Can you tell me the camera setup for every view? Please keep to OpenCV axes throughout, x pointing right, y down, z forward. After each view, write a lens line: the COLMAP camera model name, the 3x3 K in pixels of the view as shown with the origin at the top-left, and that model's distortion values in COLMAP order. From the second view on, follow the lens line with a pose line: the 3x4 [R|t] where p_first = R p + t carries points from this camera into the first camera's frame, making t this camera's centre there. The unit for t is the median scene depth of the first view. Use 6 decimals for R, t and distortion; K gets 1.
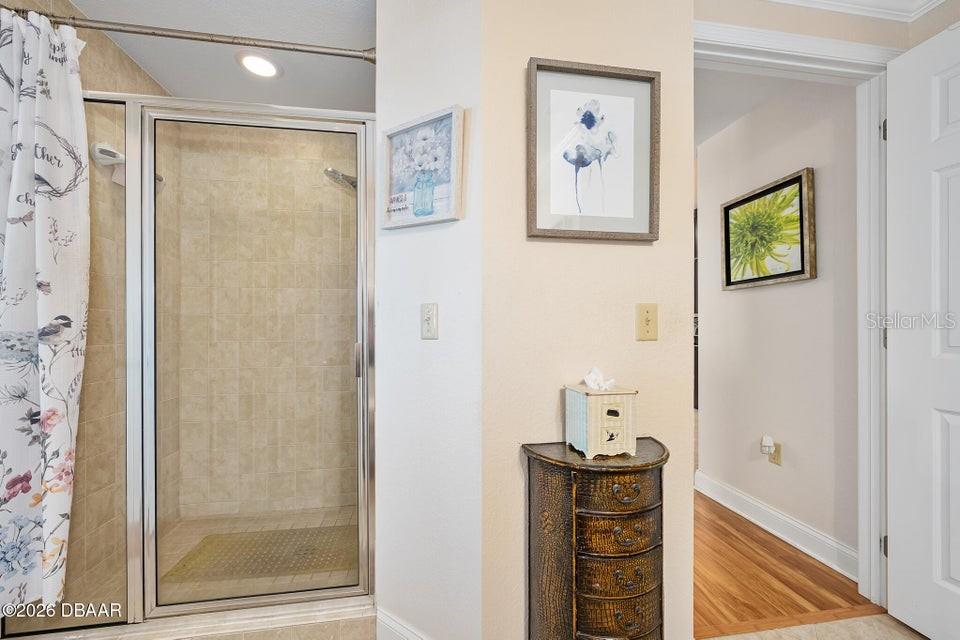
lens RADIAL K [[386.5, 0, 484.3], [0, 386.5, 329.2], [0, 0, 1]] dist [-0.000360, 0.000001]
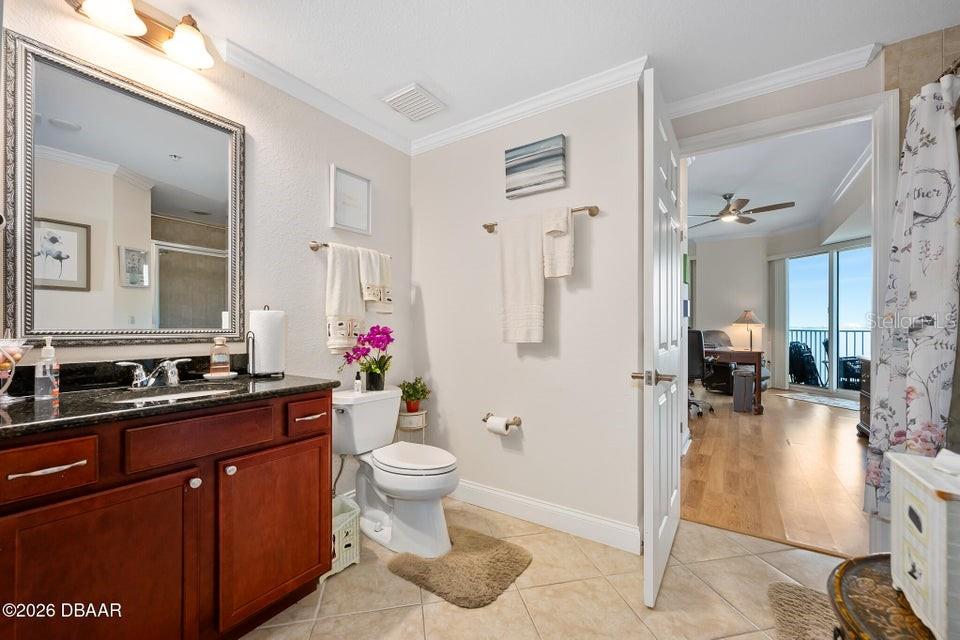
lens RADIAL K [[386.5, 0, 484.3], [0, 386.5, 329.2], [0, 0, 1]] dist [-0.000360, 0.000001]
pose [[-0.673992, 0.006821, -0.738707, 0.831168], [0.004327, 0.999977, 0.005286, -0.005096], [0.738726, 0.000366, -0.674006, 0.787282]]
